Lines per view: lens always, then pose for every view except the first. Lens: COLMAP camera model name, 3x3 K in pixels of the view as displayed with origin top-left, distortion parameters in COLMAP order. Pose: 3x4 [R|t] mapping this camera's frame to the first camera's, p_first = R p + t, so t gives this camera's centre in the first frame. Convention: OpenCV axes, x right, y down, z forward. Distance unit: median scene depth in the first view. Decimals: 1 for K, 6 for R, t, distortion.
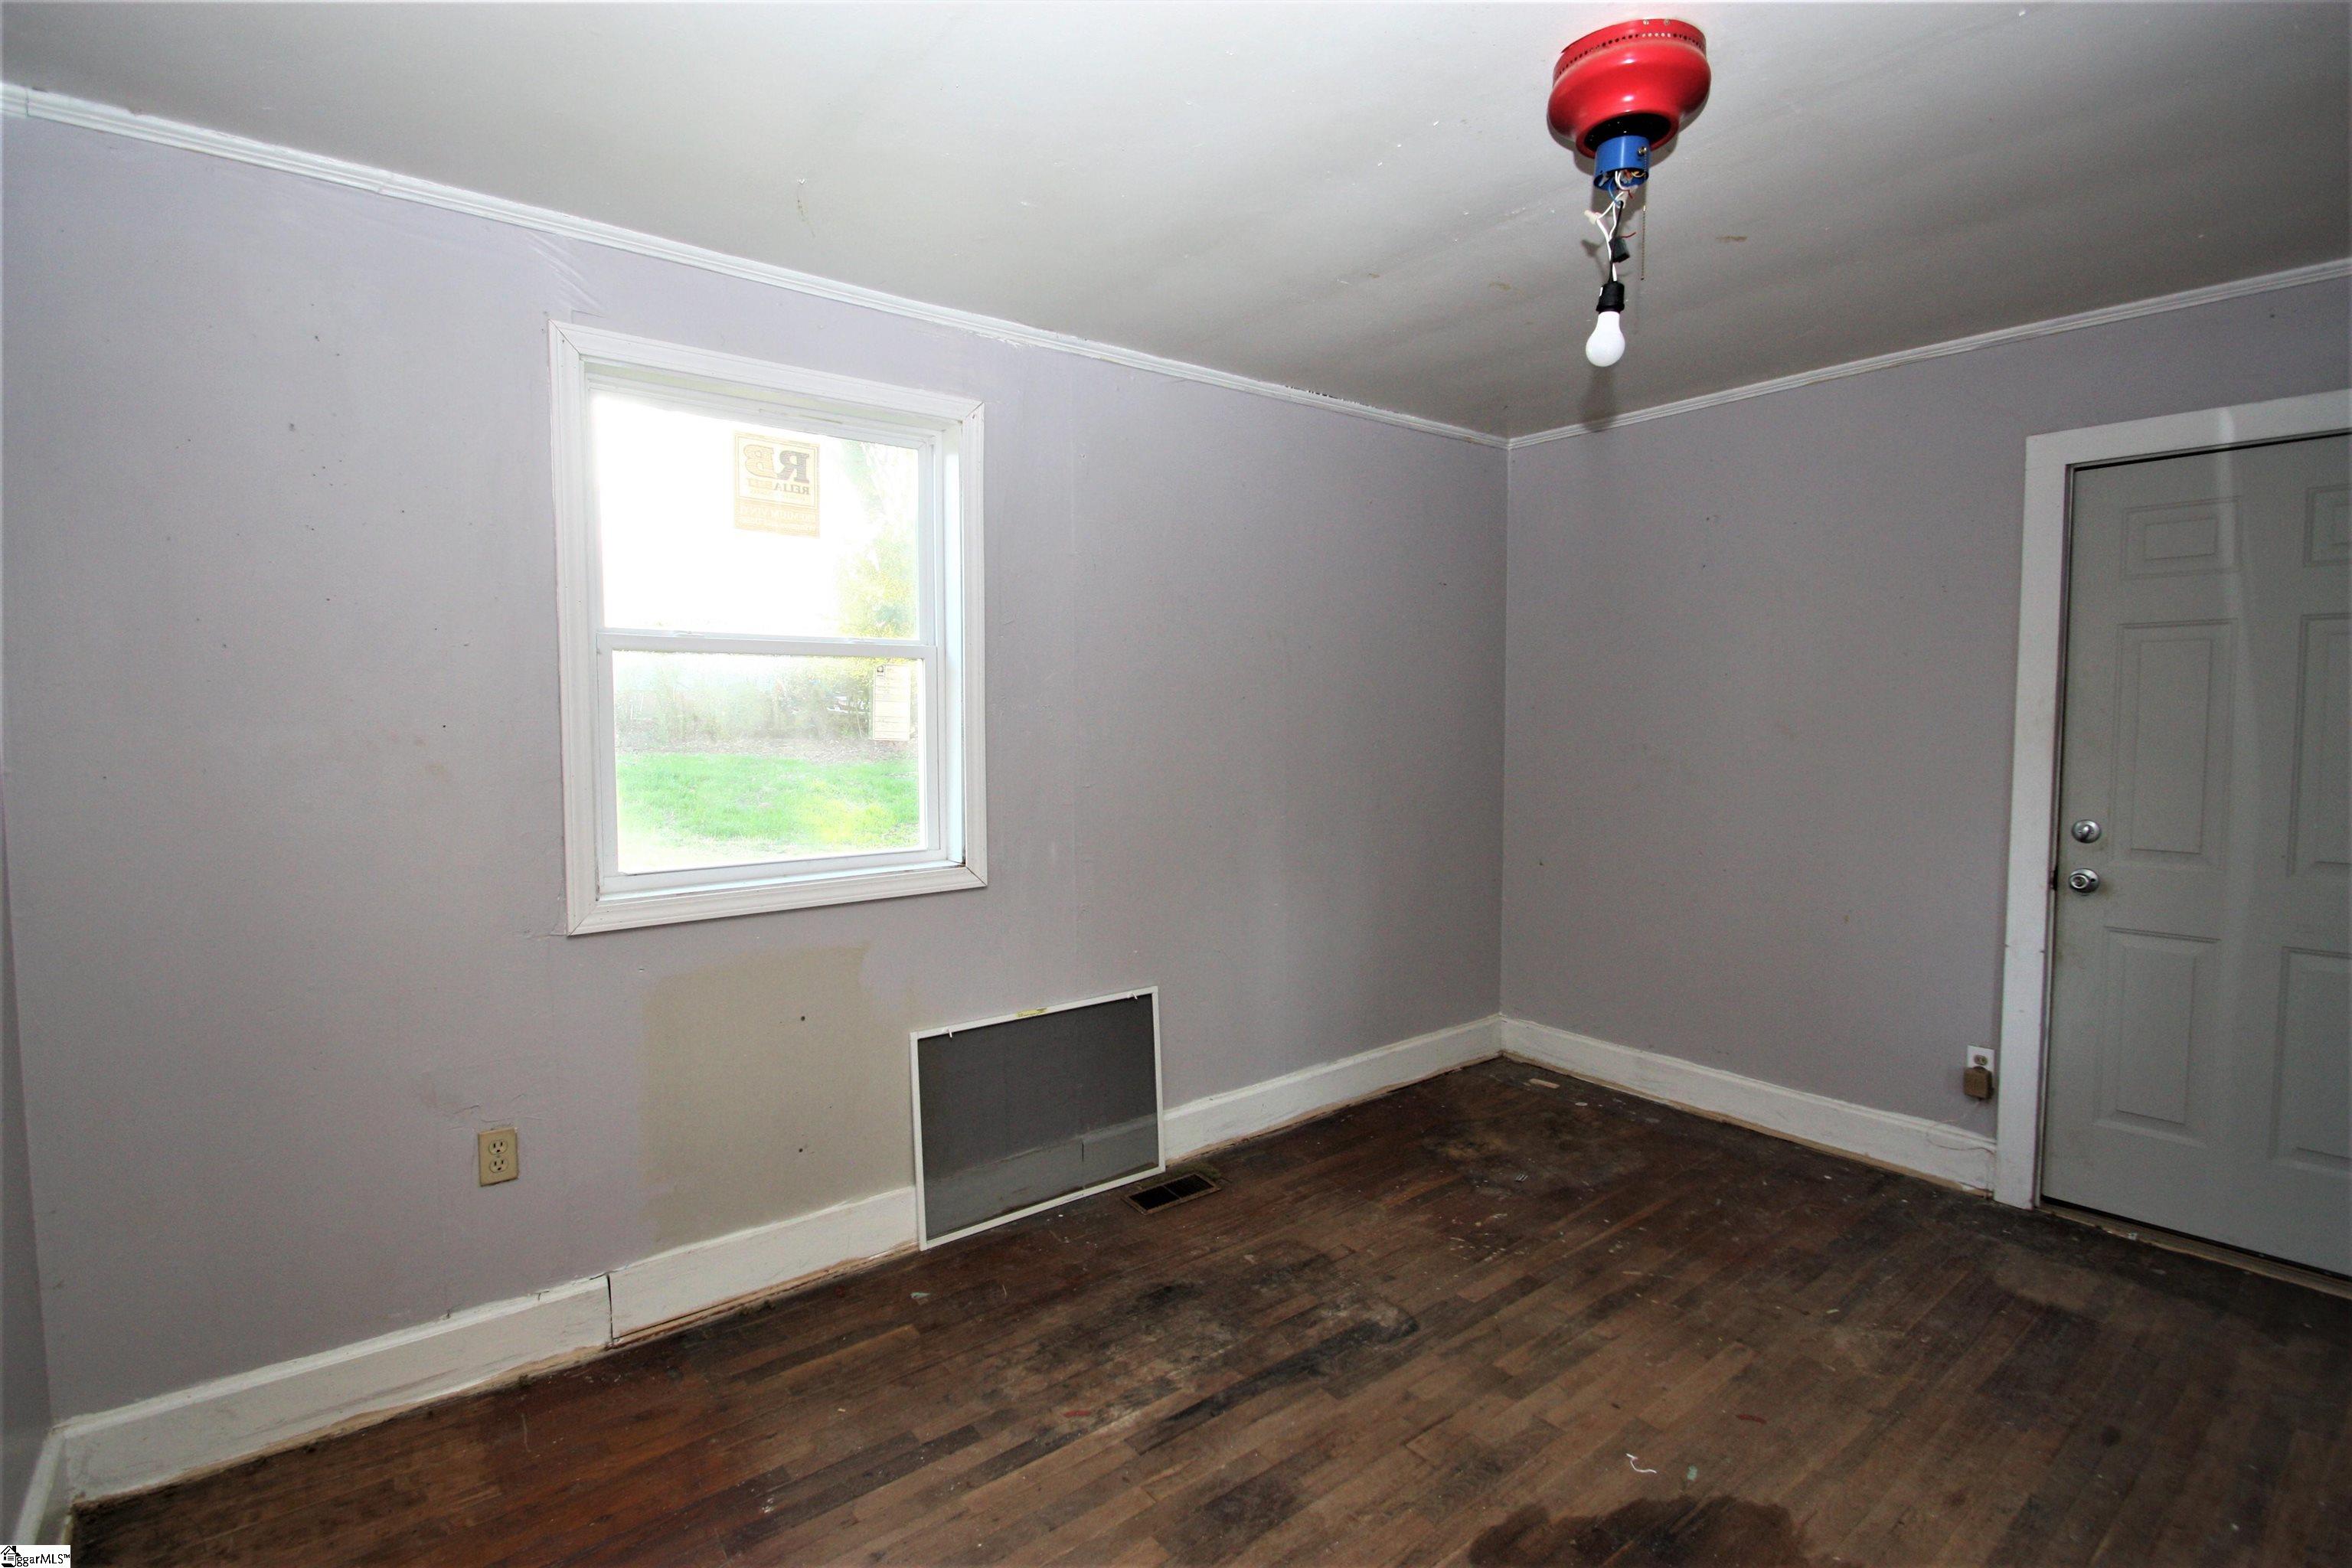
lens RADIAL K [[1093.6, 0, 1180.1], [0, 1093.6, 781.5], [0, 0, 1]] dist [0.013063, -0.018487]
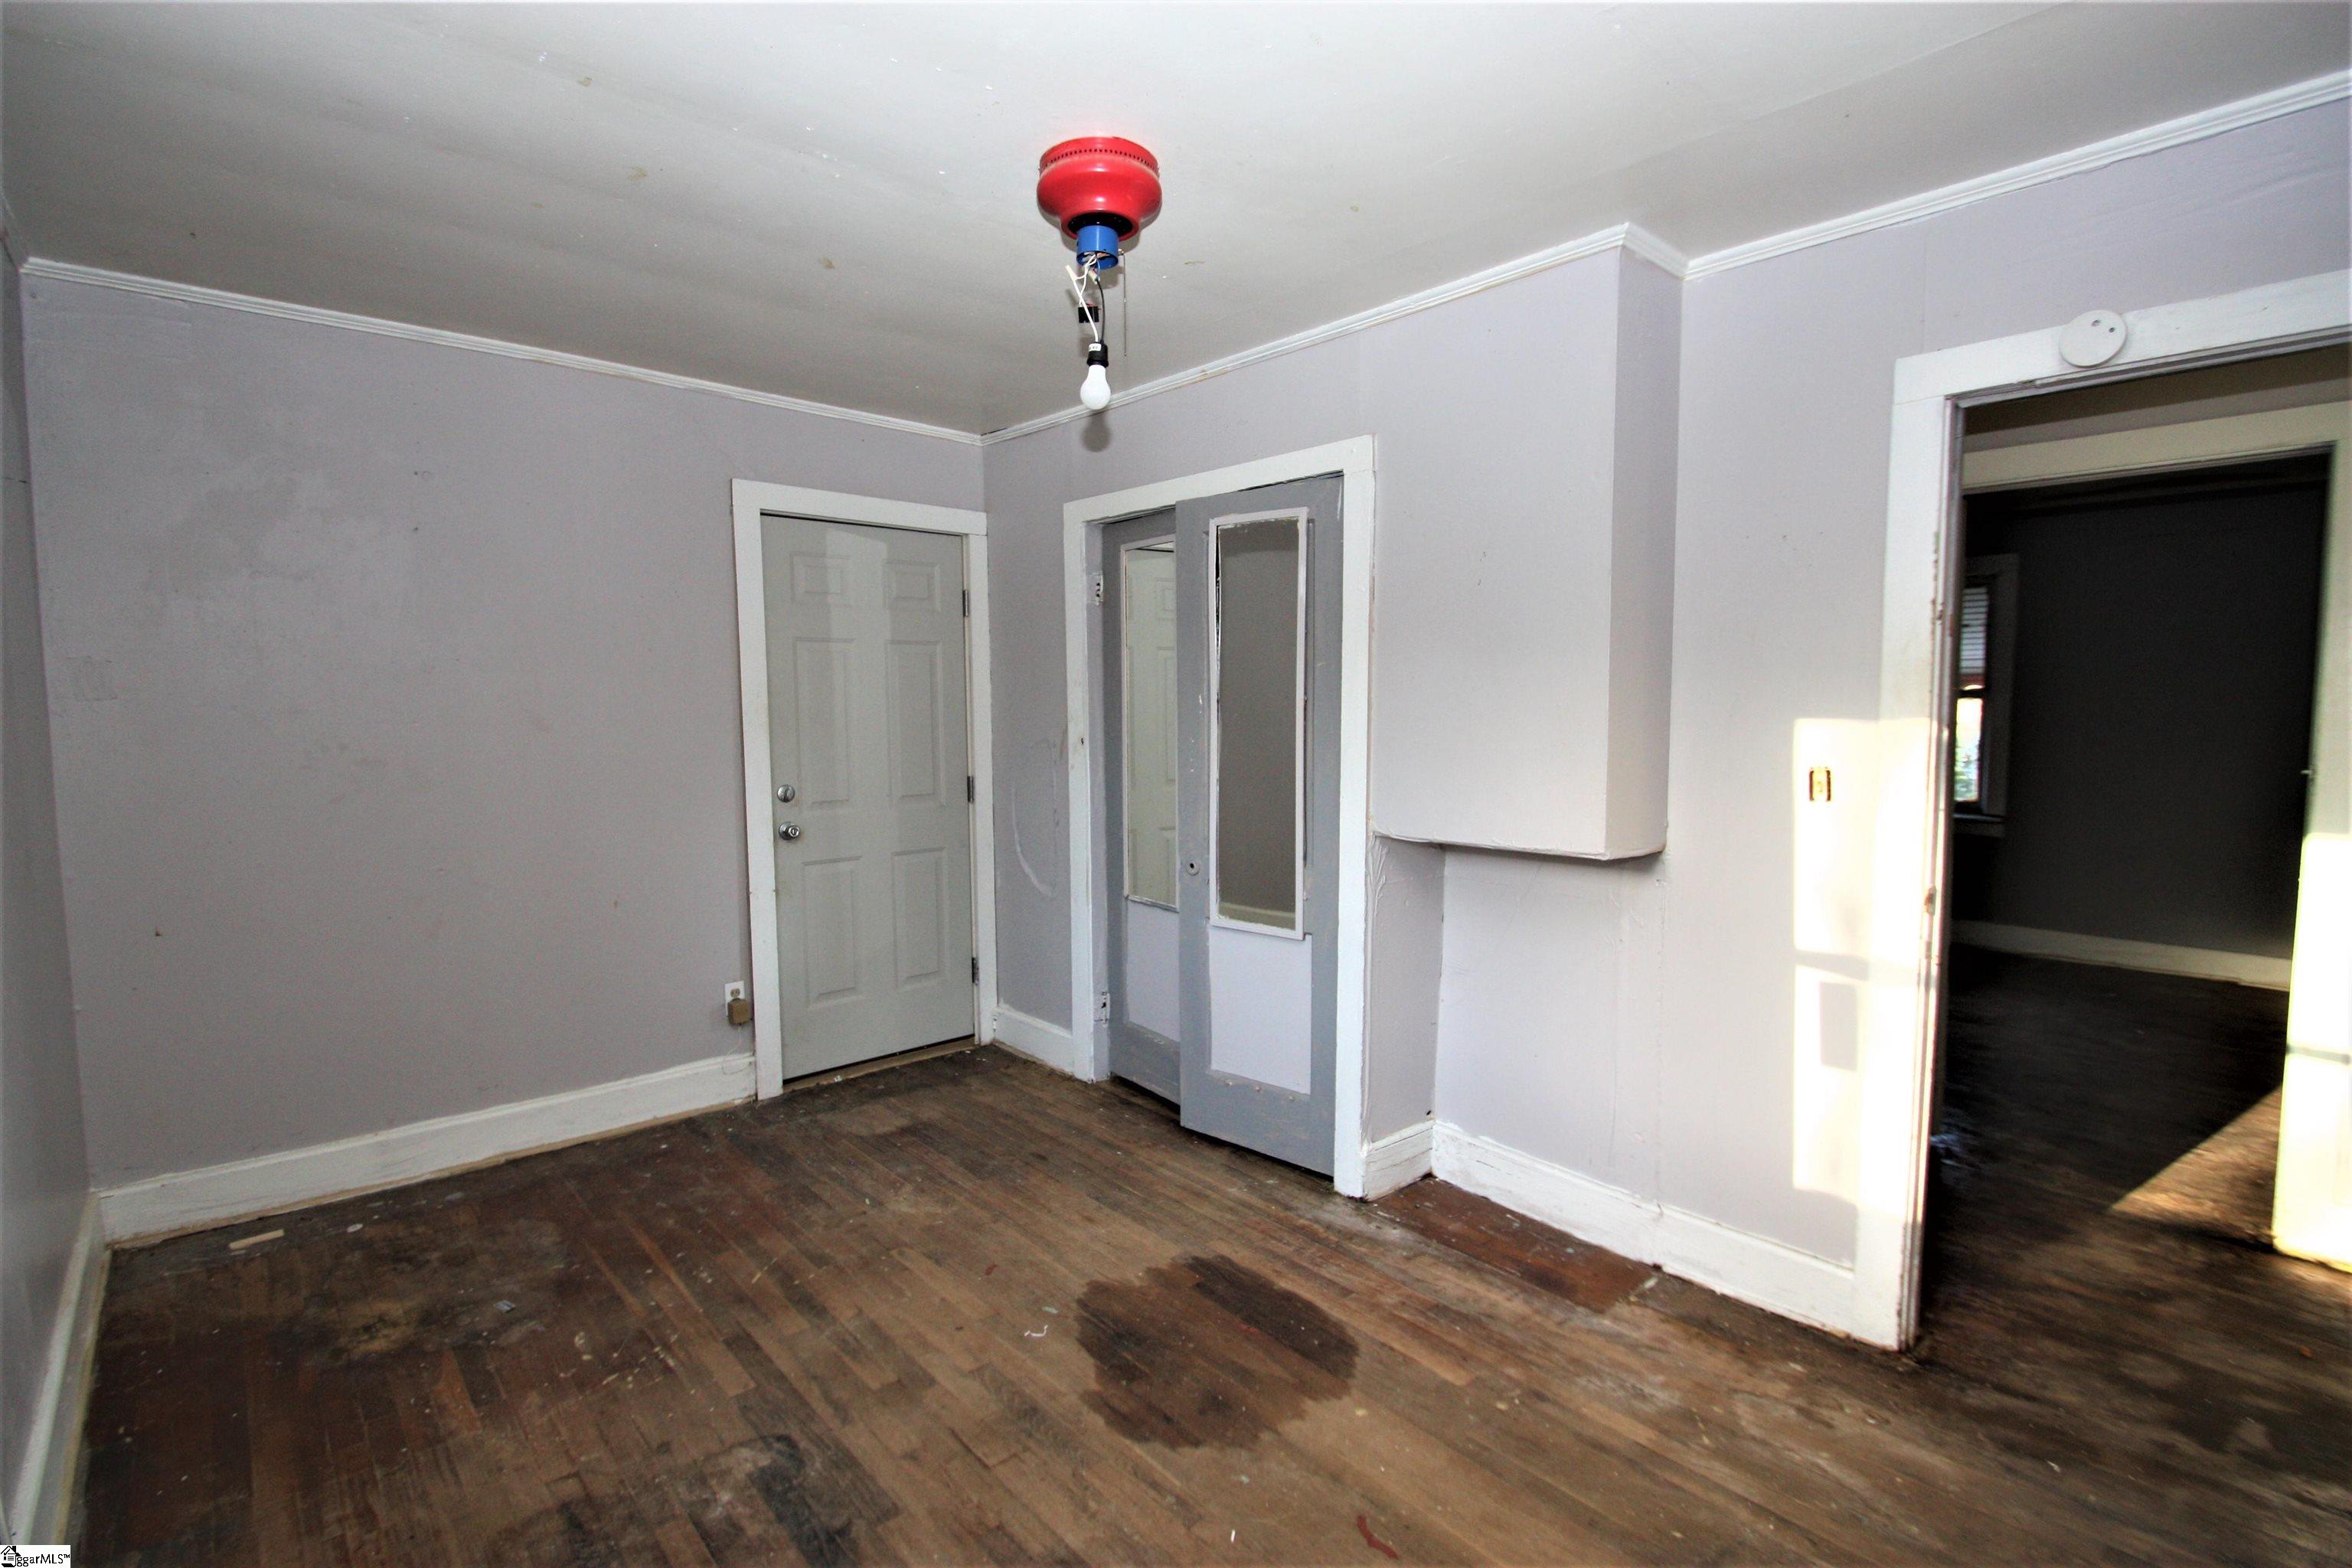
lens RADIAL K [[1090.0, 0, 1176.0], [0, 1090.0, 784.0], [0, 0, 1]] dist [0.012532, -0.019034]
pose [[-0.055837, -0.072095, 0.995834, -0.606941], [0.067830, 0.994811, 0.075824, -0.040328], [-0.996133, 0.071781, -0.050657, 0.723600]]
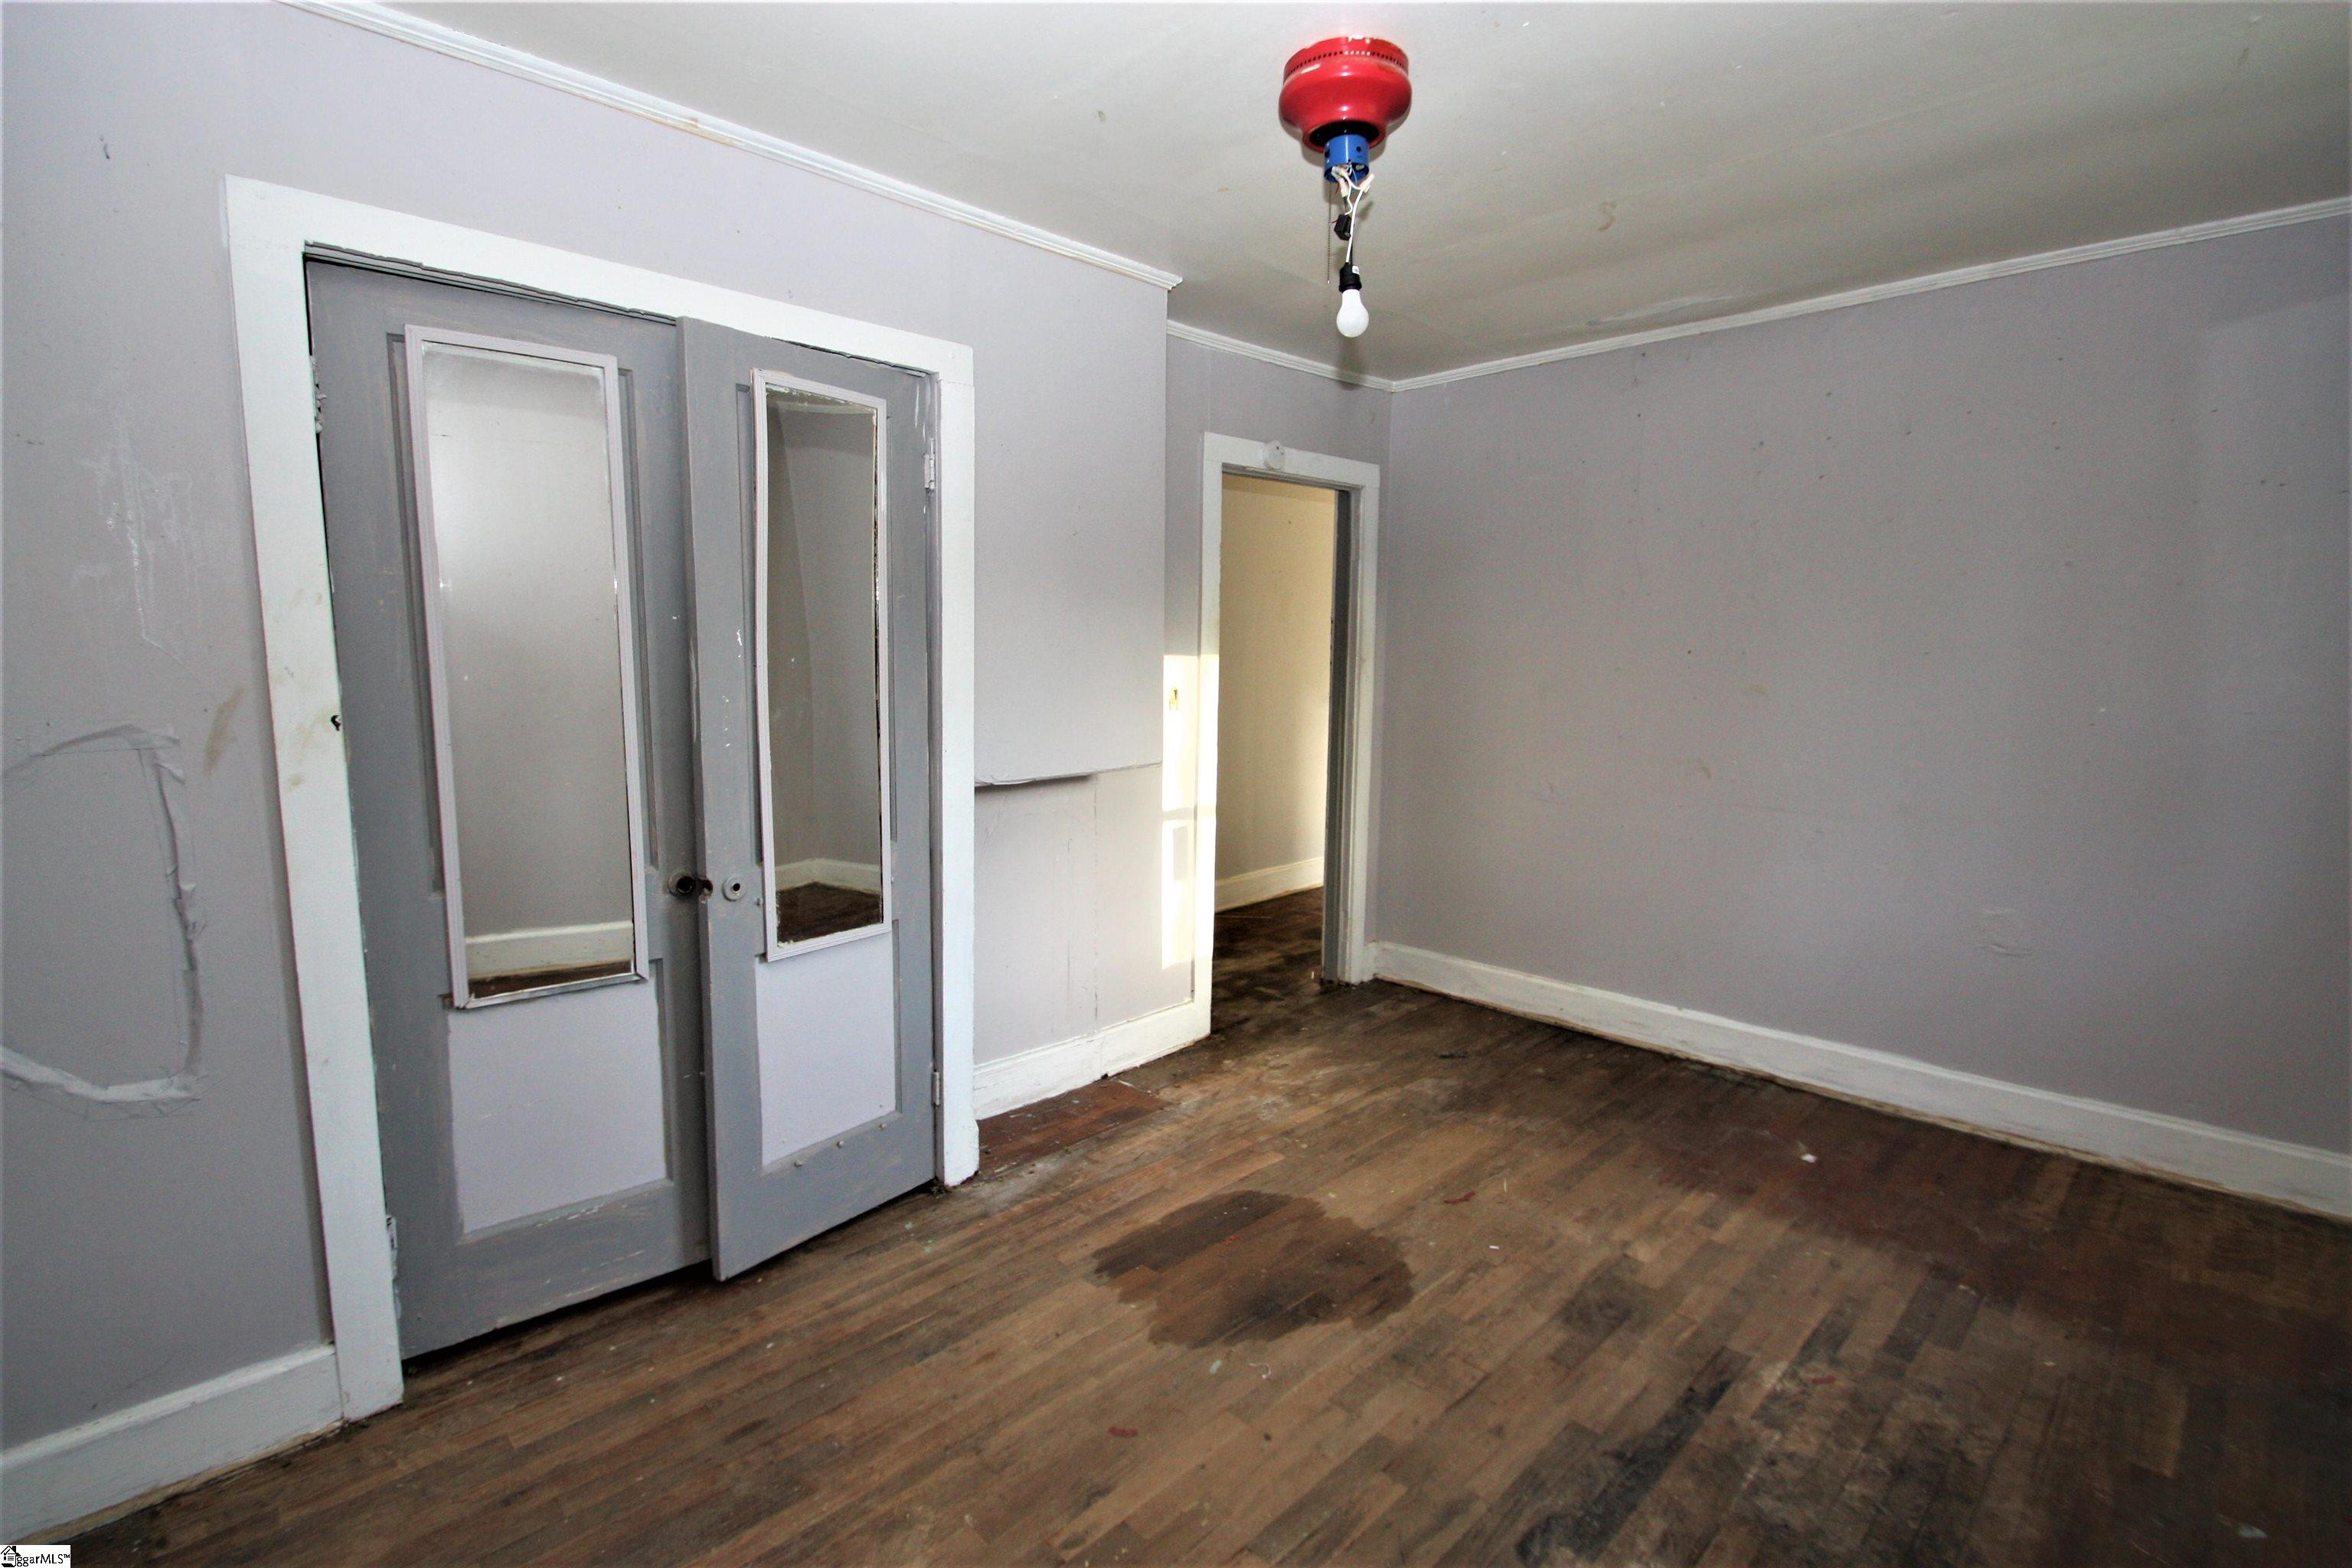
lens RADIAL K [[1093.6, 0, 1180.1], [0, 1093.6, 781.5], [0, 0, 1]] dist [0.013063, -0.018487]
pose [[-0.993426, 0.010687, -0.113980, 0.507989], [-0.011213, 0.981762, 0.189783, -0.099329], [0.113930, 0.189814, -0.975188, 1.581836]]
